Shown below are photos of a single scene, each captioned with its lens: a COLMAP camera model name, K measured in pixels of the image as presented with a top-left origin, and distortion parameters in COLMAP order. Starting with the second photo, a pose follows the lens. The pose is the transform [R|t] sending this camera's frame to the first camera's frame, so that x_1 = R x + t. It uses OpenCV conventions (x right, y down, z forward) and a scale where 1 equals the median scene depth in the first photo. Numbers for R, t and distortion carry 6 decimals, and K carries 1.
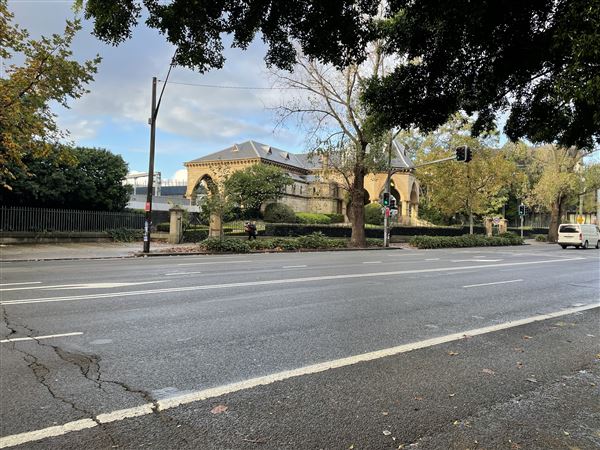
lens RADIAL K [[459.2, 0, 286.4], [0, 459.2, 226.5], [0, 0, 1]] dist [-0.000135, -0.009066]
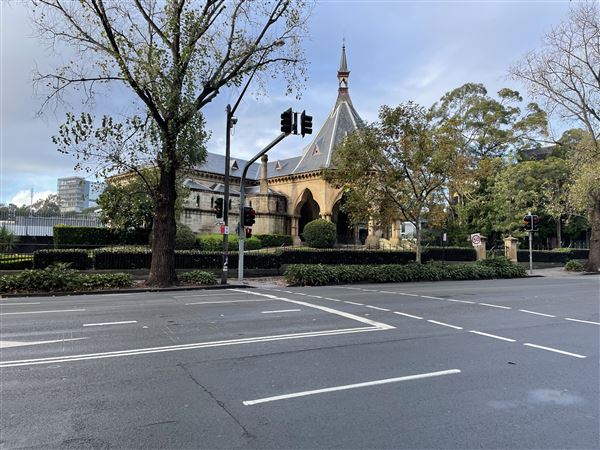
lens RADIAL K [[466.8, 0, 300.0], [0, 466.8, 225.0], [0, 0, 1]] dist [0.080117, -0.109129]
pose [[0.979907, -0.025211, -0.197853, 0.352571], [0.013855, 0.998187, -0.058572, 0.002214], [0.198971, 0.054654, 0.978480, 0.305158]]
